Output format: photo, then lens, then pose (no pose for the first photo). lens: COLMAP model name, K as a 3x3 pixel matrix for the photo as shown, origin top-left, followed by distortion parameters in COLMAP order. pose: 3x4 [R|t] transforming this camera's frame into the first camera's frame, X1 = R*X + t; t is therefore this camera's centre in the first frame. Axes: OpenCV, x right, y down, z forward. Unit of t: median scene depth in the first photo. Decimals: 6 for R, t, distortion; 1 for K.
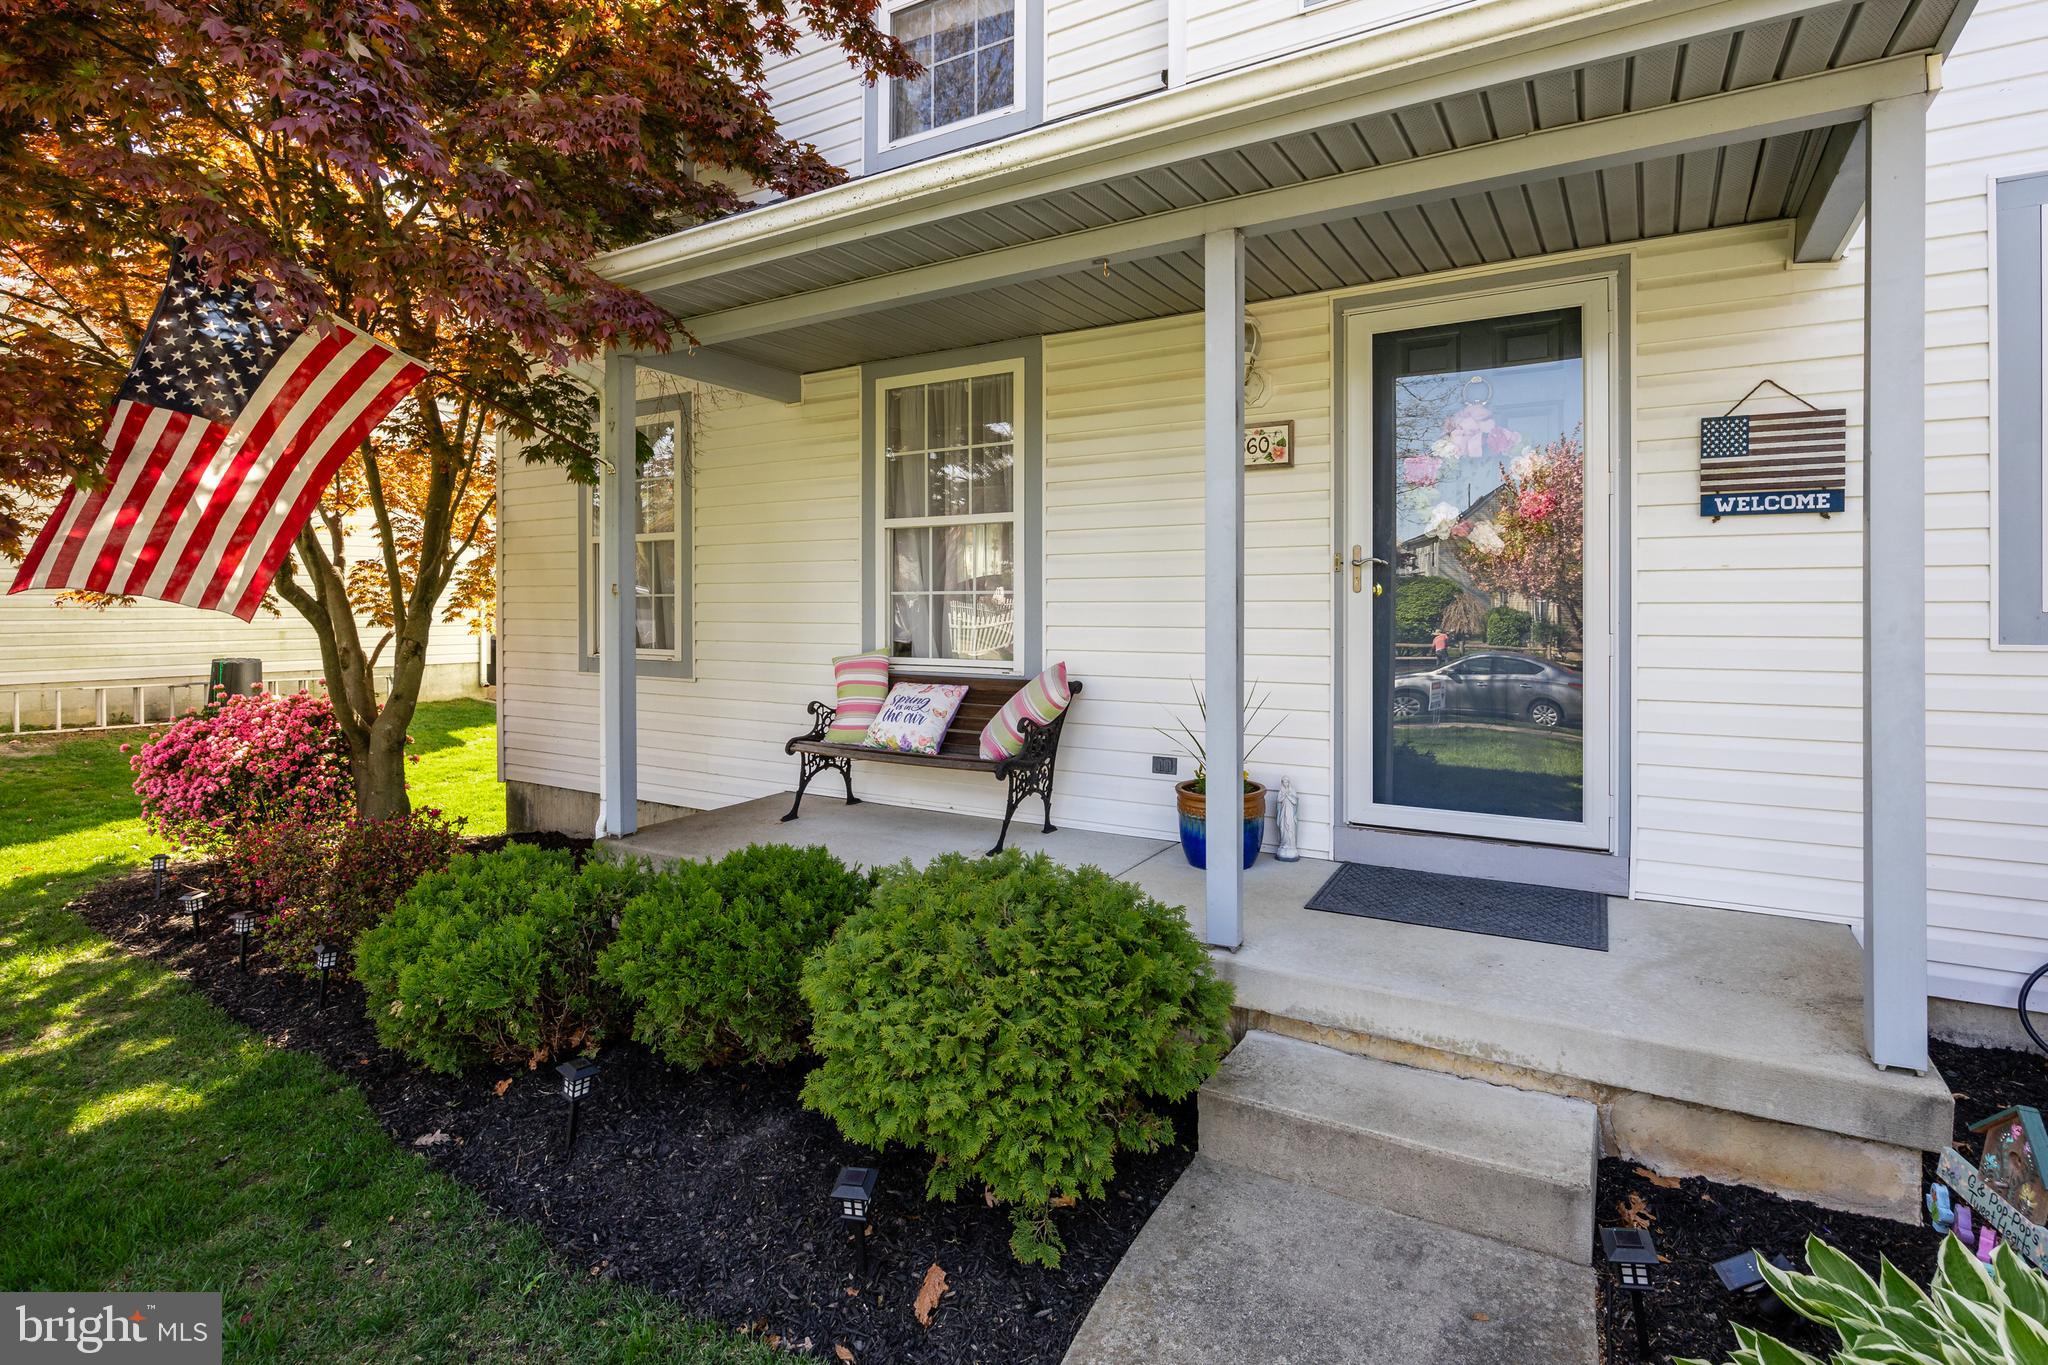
lens RADIAL K [[928.8, 0, 1024.0], [0, 928.8, 682.5], [0, 0, 1]] dist [-0.000745, -0.000081]
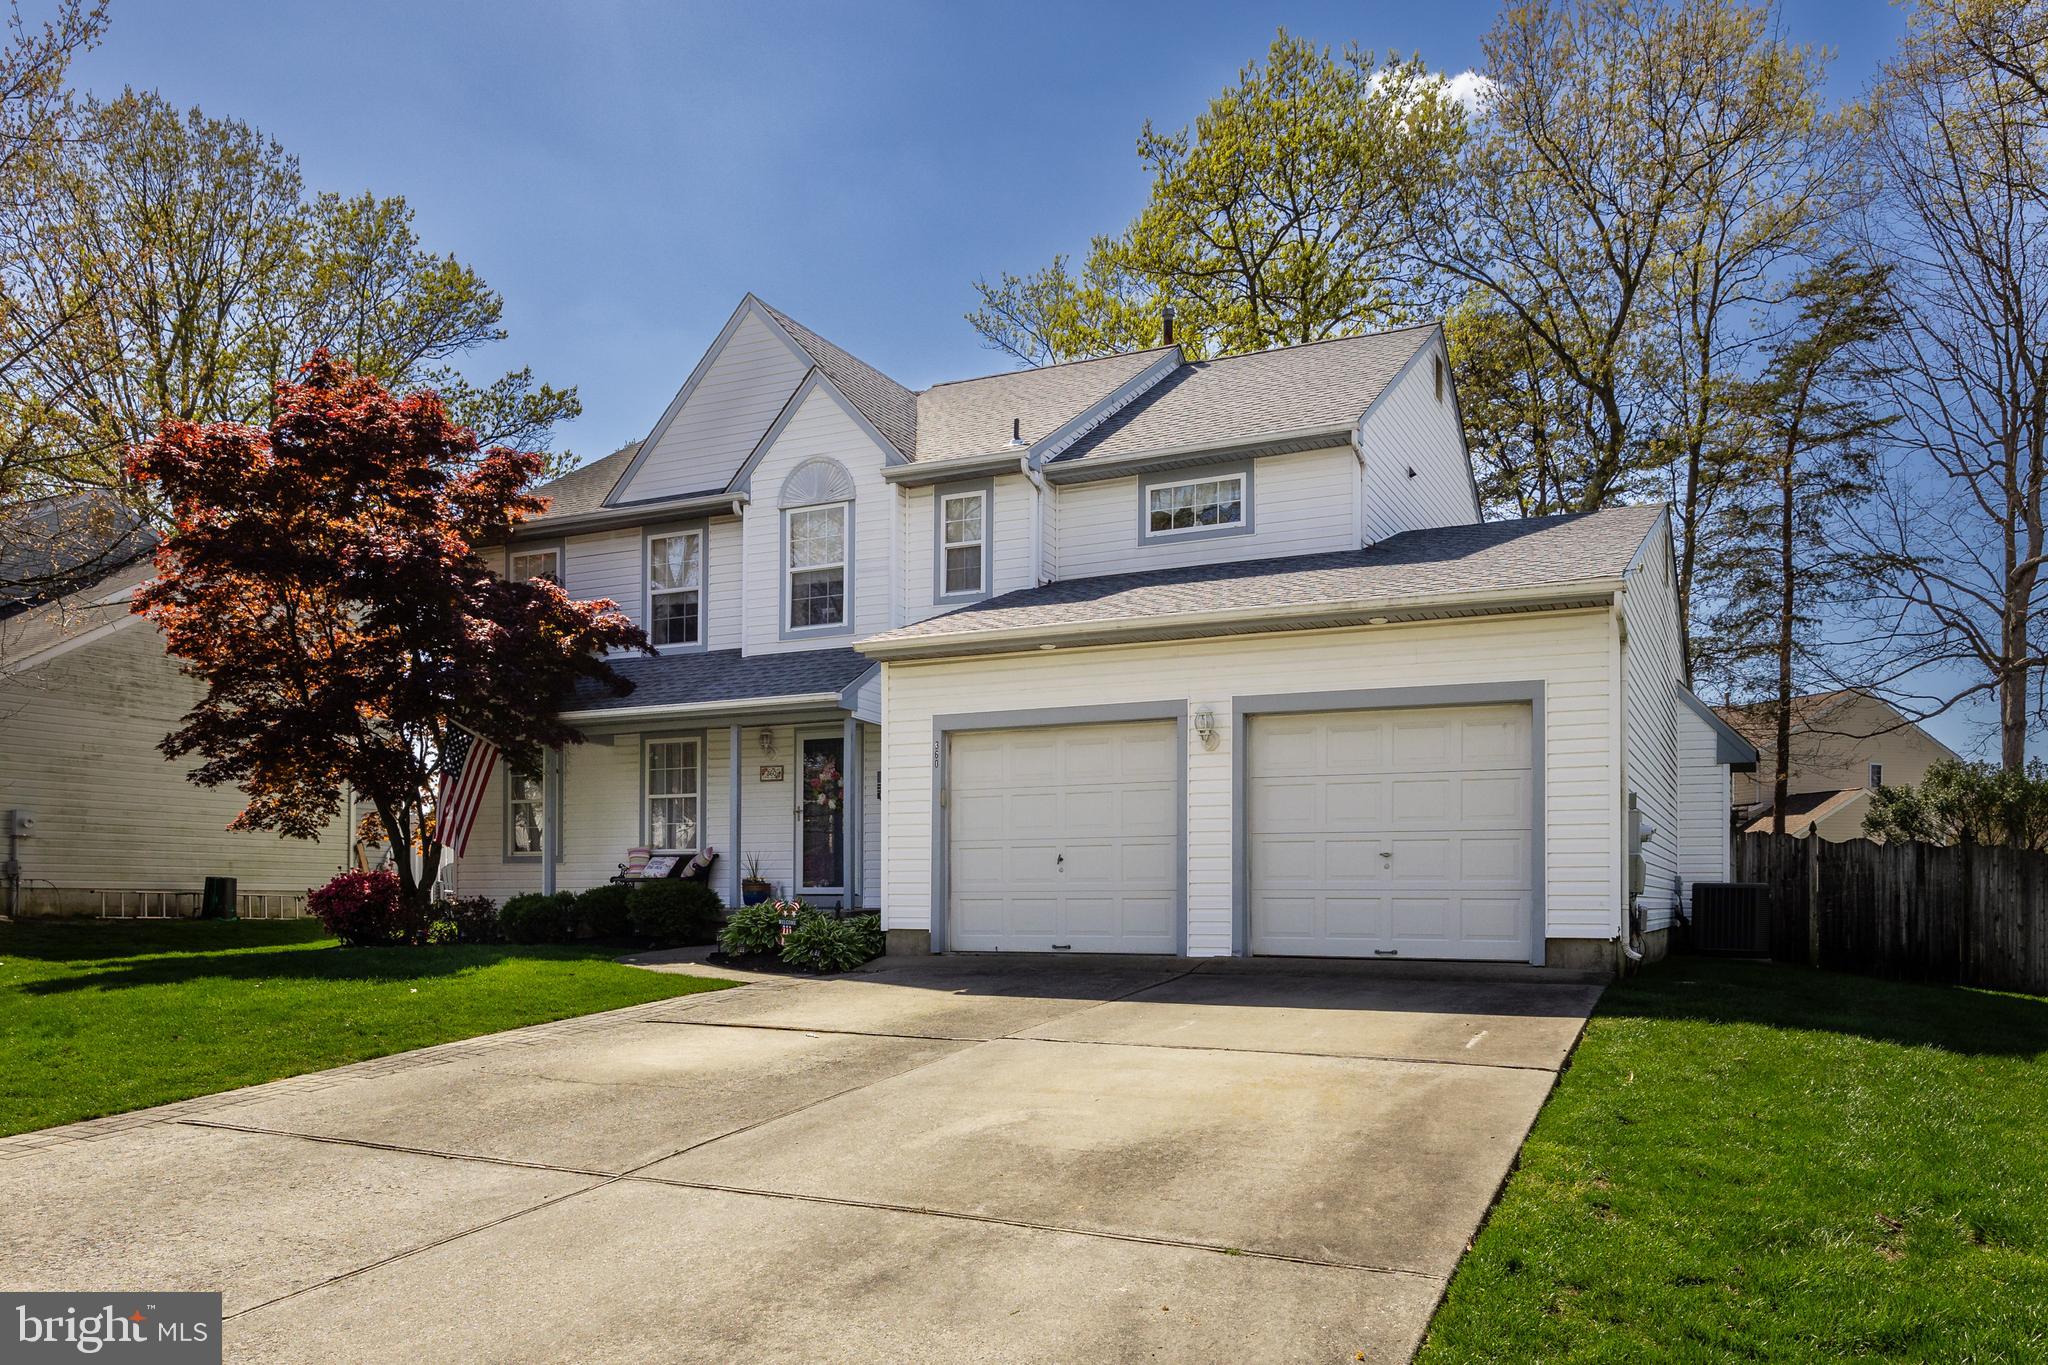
lens RADIAL K [[1118.7, 0, 1024.0], [0, 1118.7, 682.5], [0, 0, 1]] dist [-0.001052, -0.000096]
pose [[0.984761, -0.030939, 0.171137, 0.358059], [0.058615, 0.985518, -0.159115, 0.073567], [-0.163736, 0.166722, 0.972314, -2.276837]]
